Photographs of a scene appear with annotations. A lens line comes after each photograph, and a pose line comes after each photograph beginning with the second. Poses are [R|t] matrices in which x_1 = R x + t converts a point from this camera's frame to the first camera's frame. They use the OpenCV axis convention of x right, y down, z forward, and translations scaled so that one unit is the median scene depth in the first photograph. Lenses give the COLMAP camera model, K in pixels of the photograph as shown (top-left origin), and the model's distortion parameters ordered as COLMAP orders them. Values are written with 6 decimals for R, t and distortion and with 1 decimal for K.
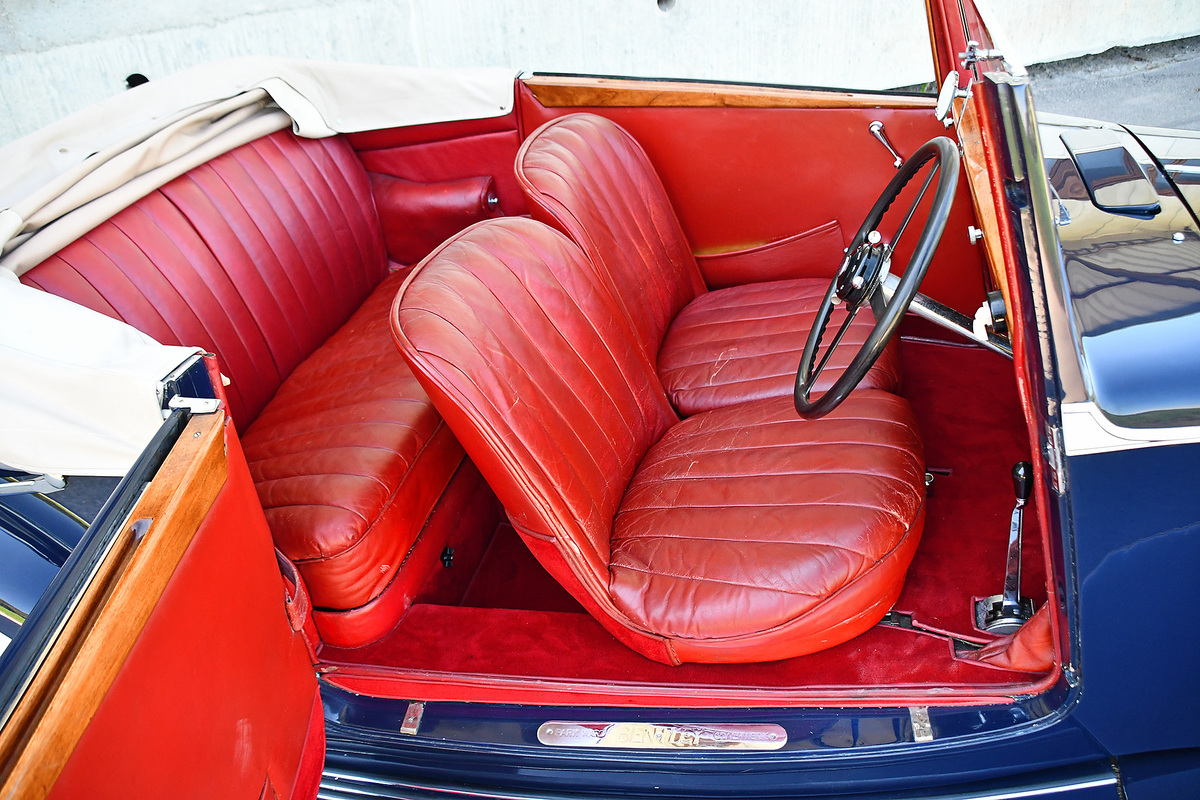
lens RADIAL K [[948.6, 0, 600.9], [0, 948.6, 403.2], [0, 0, 1]] dist [-0.105983, 0.051606]
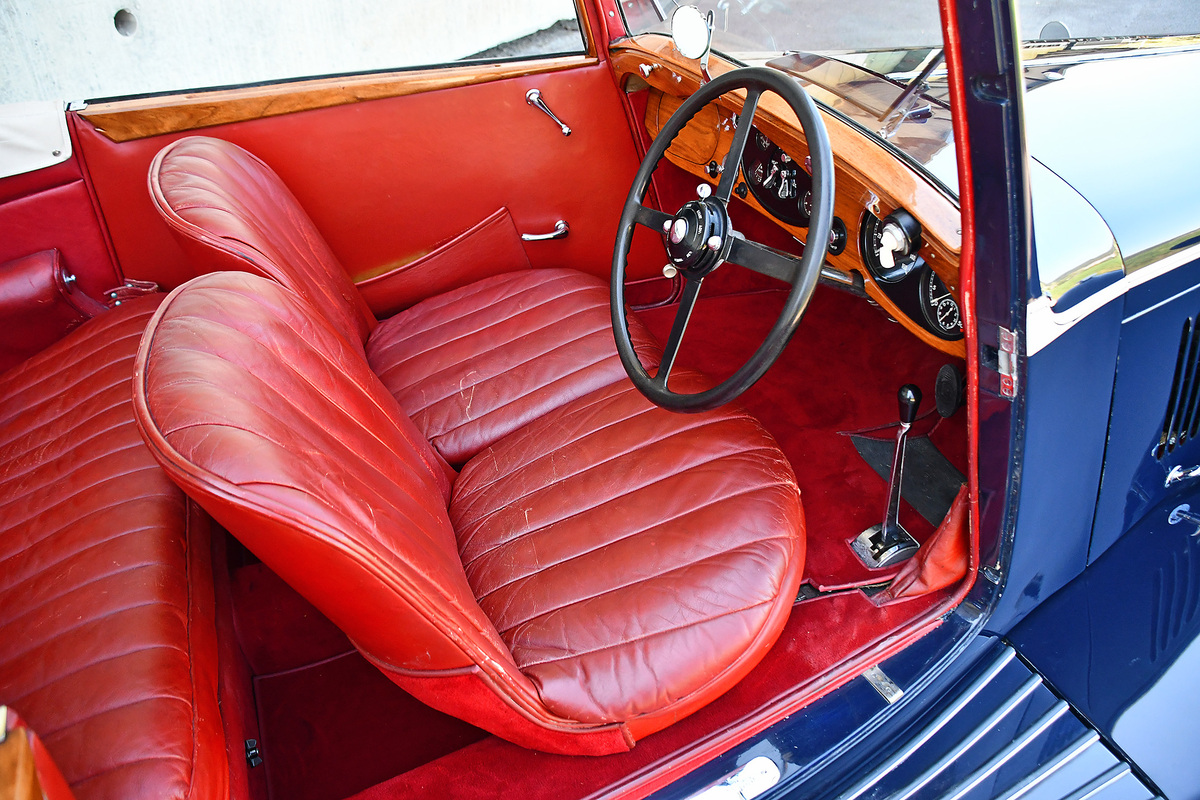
lens RADIAL K [[948.6, 0, 603.3], [0, 948.6, 400.3], [0, 0, 1]] dist [-0.105983, 0.051606]
pose [[0.818621, -0.289077, 0.496281, -0.187713], [0.299448, 0.952180, 0.060690, -0.048438], [-0.490093, 0.098928, 0.866038, 0.203449]]
